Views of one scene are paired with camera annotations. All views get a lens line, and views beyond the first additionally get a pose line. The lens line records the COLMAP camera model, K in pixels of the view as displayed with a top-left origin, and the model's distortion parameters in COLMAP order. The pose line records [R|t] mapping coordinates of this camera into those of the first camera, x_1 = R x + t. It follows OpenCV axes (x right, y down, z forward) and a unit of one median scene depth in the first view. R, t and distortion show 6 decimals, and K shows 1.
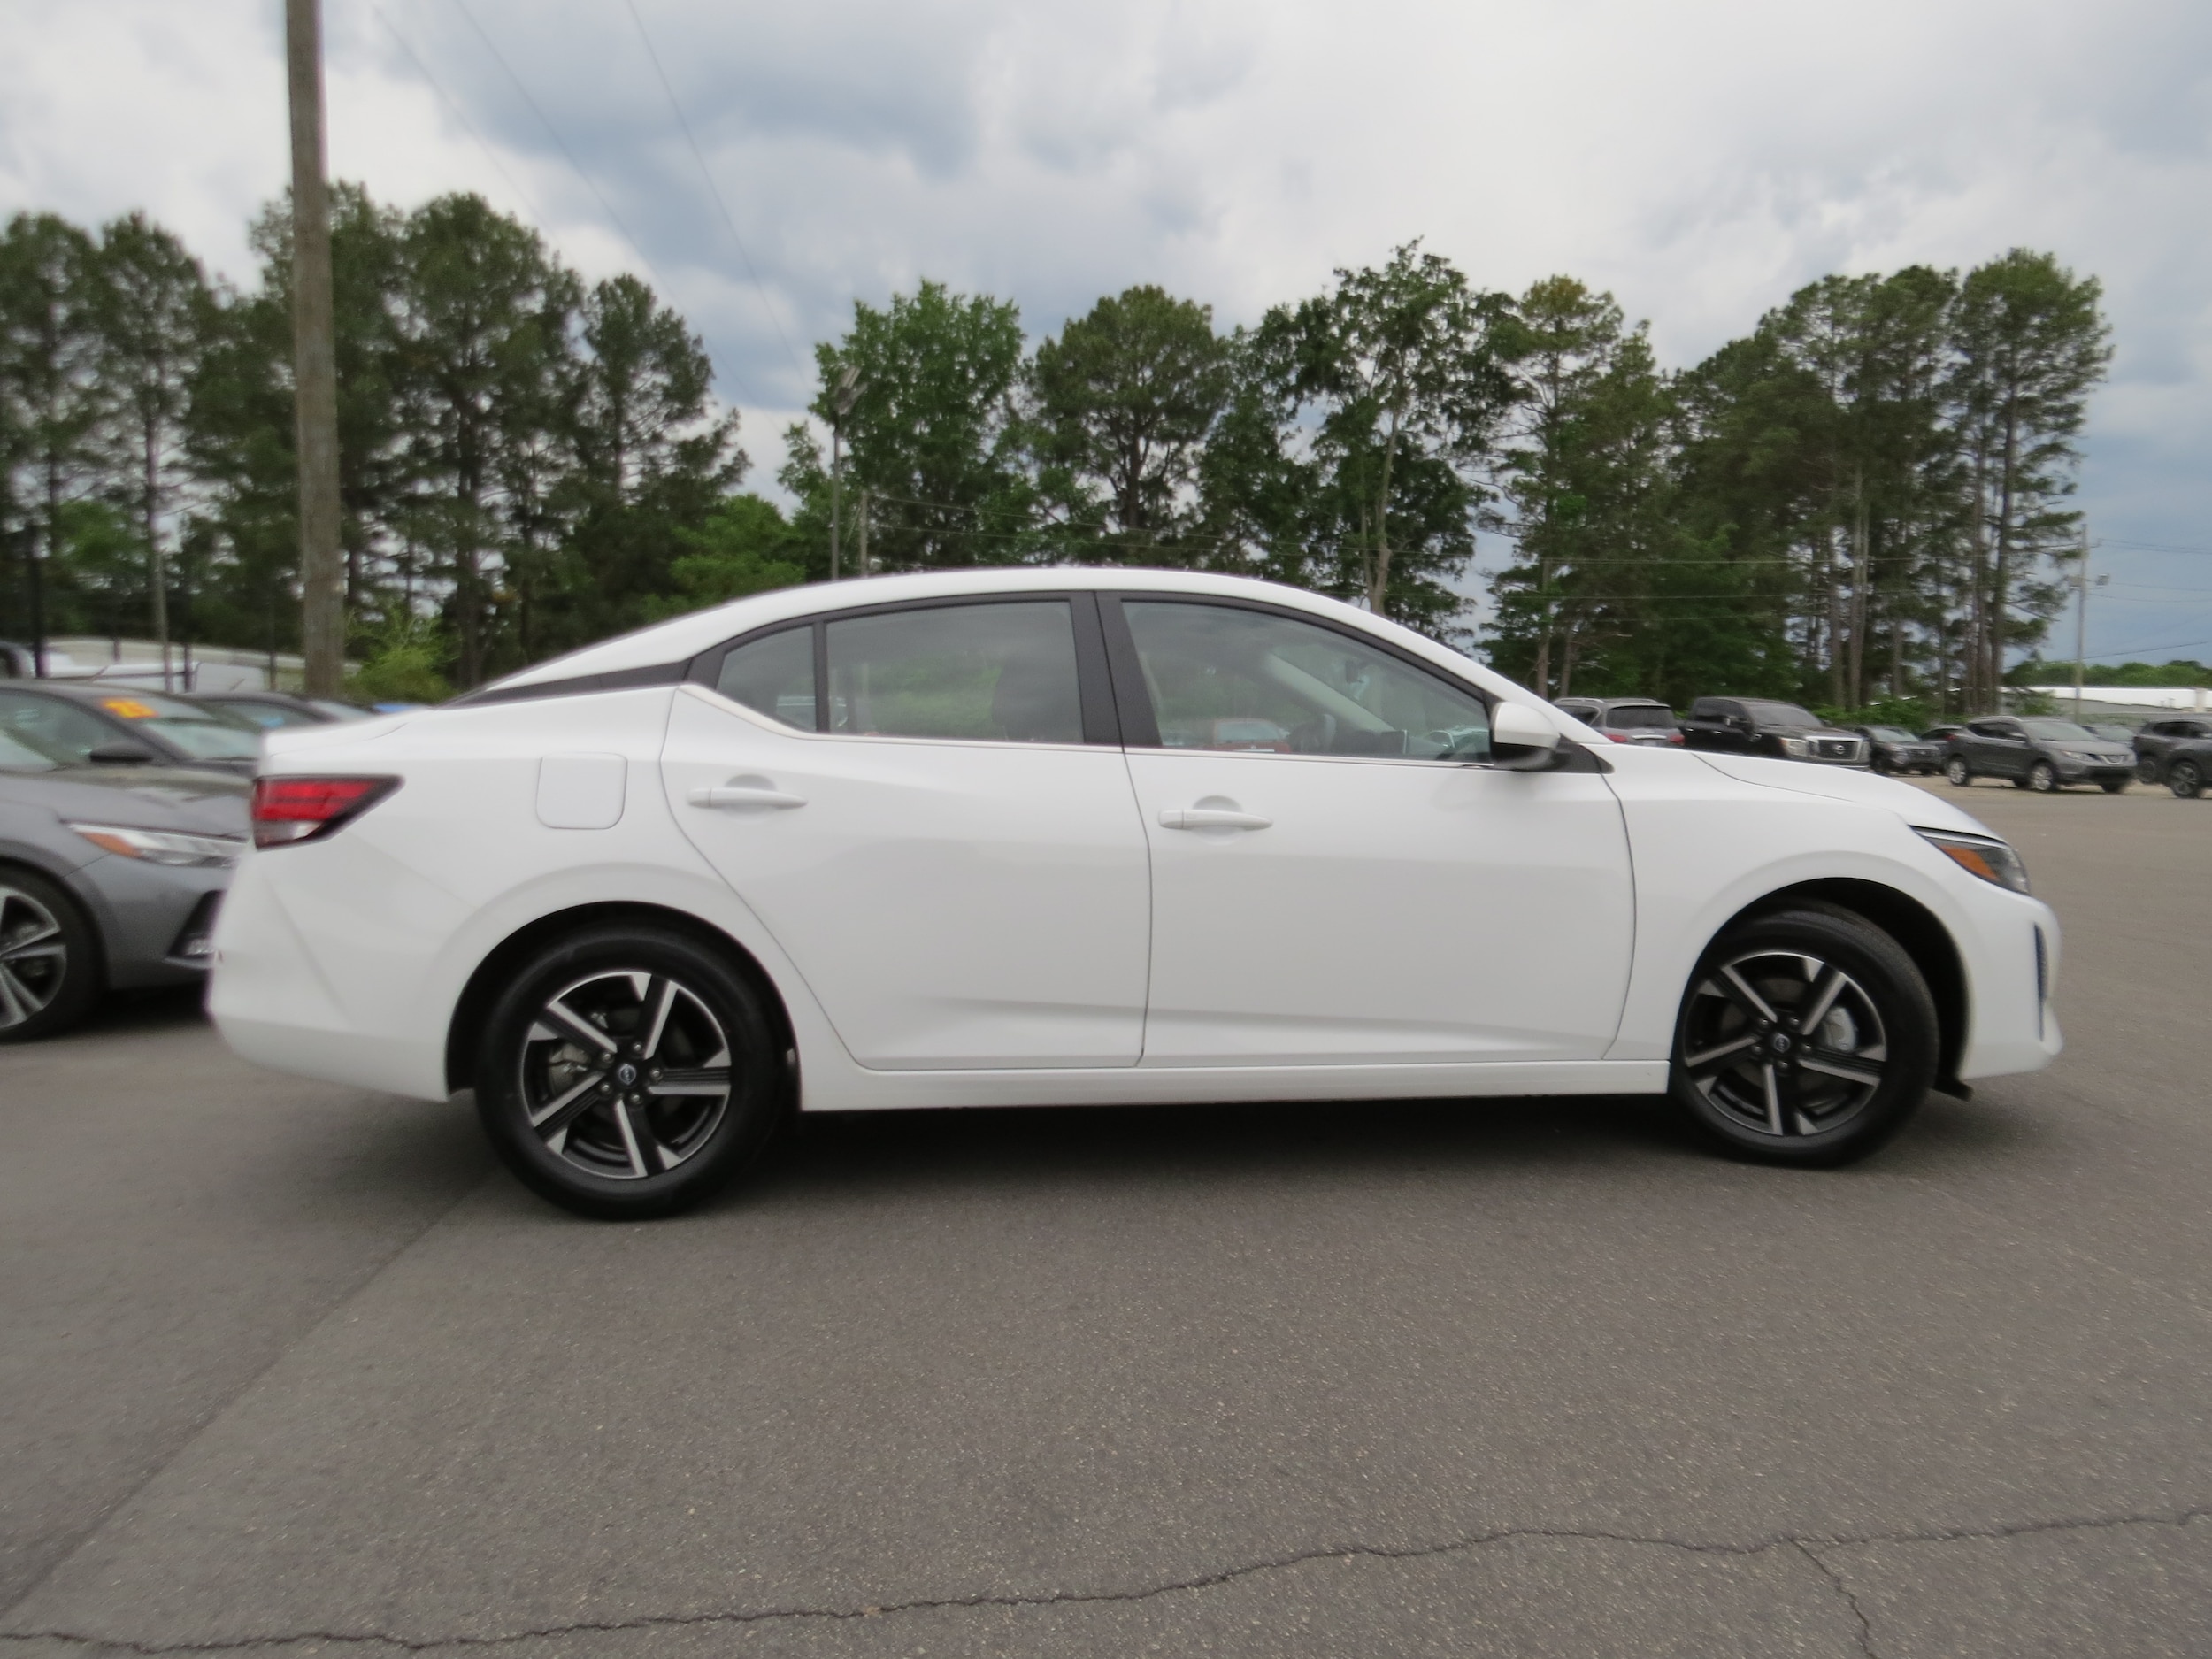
lens RADIAL K [[1600.8, 0, 1094.1], [0, 1600.8, 816.6], [0, 0, 1]] dist [-0.034420, 0.017471]
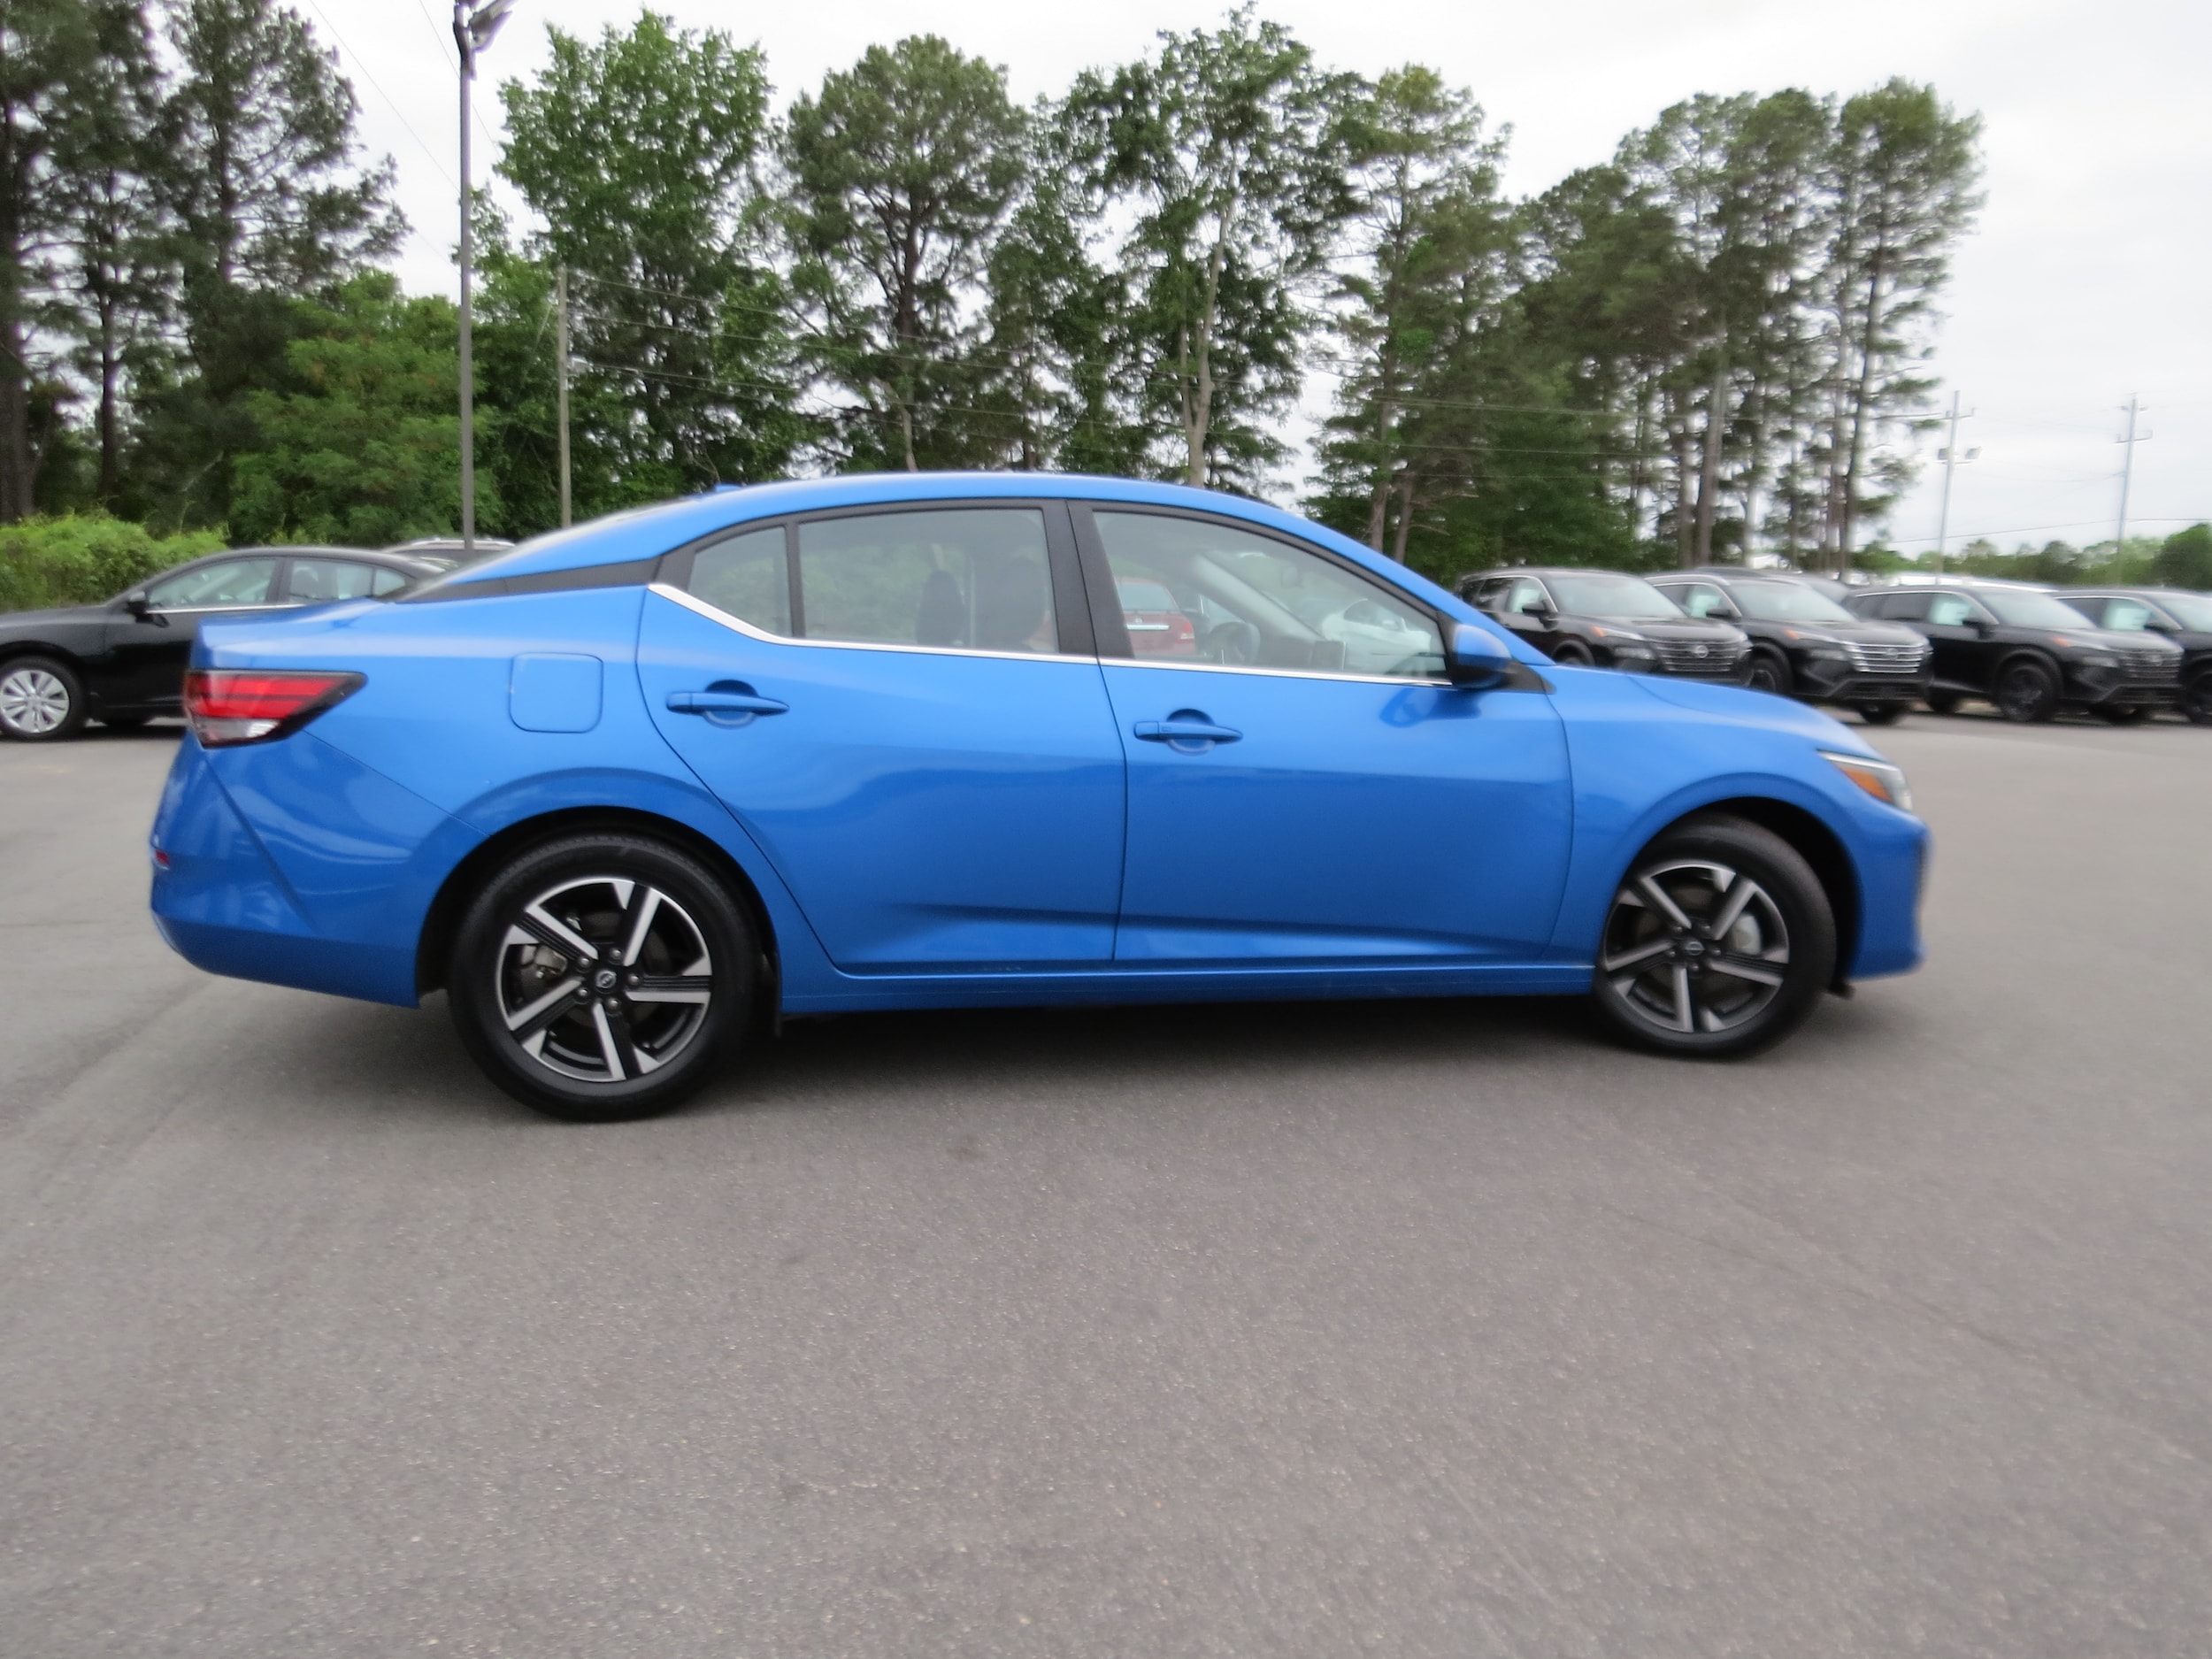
lens RADIAL K [[1600.8, 0, 1083.1], [0, 1600.8, 826.7], [0, 0, 1]] dist [-0.034420, 0.017471]
pose [[0.988622, 0.003790, 0.150372, -0.008043], [-0.017592, 0.995735, 0.090562, -0.007849], [-0.149388, -0.092177, 0.984473, 0.152431]]
